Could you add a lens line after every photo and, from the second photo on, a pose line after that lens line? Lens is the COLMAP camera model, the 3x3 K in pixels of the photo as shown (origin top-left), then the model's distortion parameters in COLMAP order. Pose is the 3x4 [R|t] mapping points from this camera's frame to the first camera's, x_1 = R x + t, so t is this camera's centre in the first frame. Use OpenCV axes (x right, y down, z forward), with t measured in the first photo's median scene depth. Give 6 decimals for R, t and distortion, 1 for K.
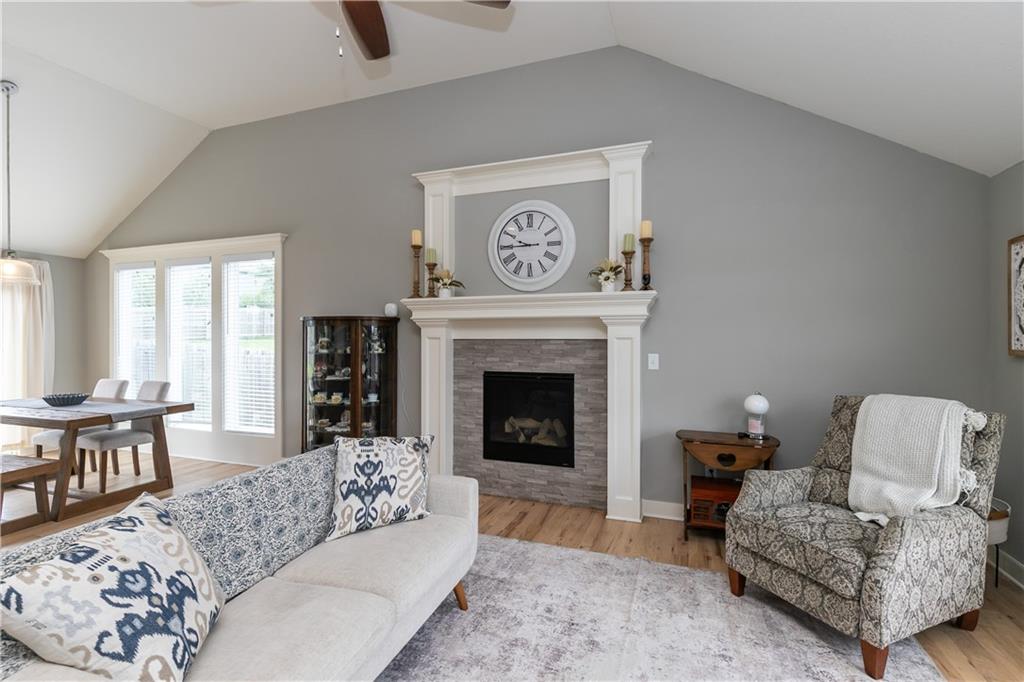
lens RADIAL K [[459.2, 0, 512.0], [0, 459.2, 341.0], [0, 0, 1]] dist [0.000627, -0.000338]
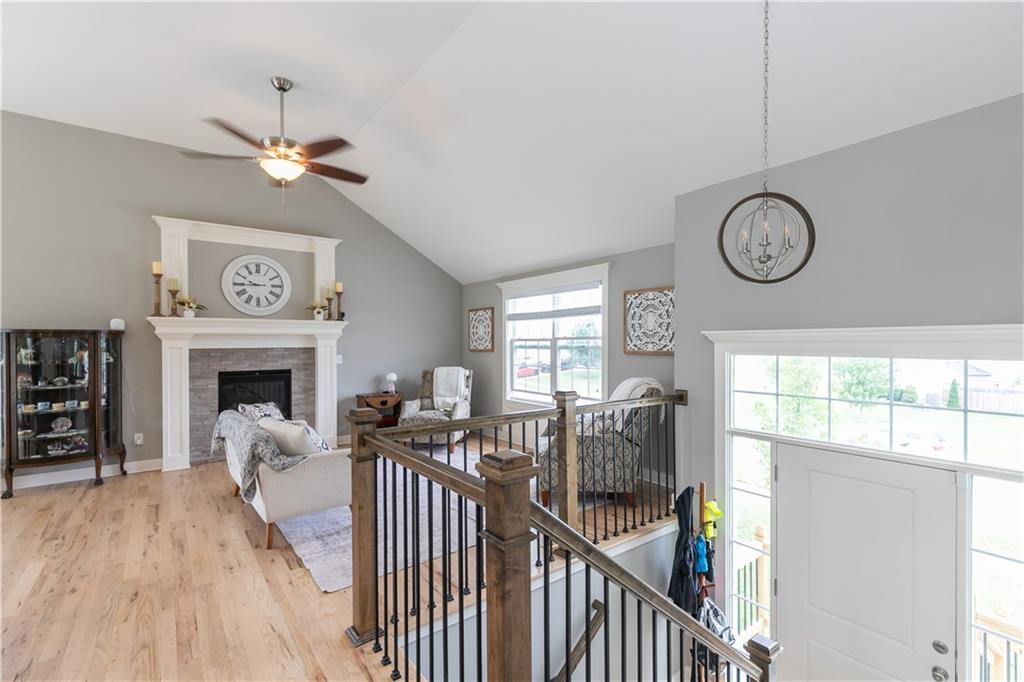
lens RADIAL K [[467.7, 0, 521.1], [0, 467.7, 344.4], [0, 0, 1]] dist [-0.000739, -0.000154]
pose [[0.534799, -0.009994, 0.844920, -0.780969], [0.010592, 0.999931, 0.005123, -0.014089], [-0.844913, 0.006210, 0.534868, -0.531256]]
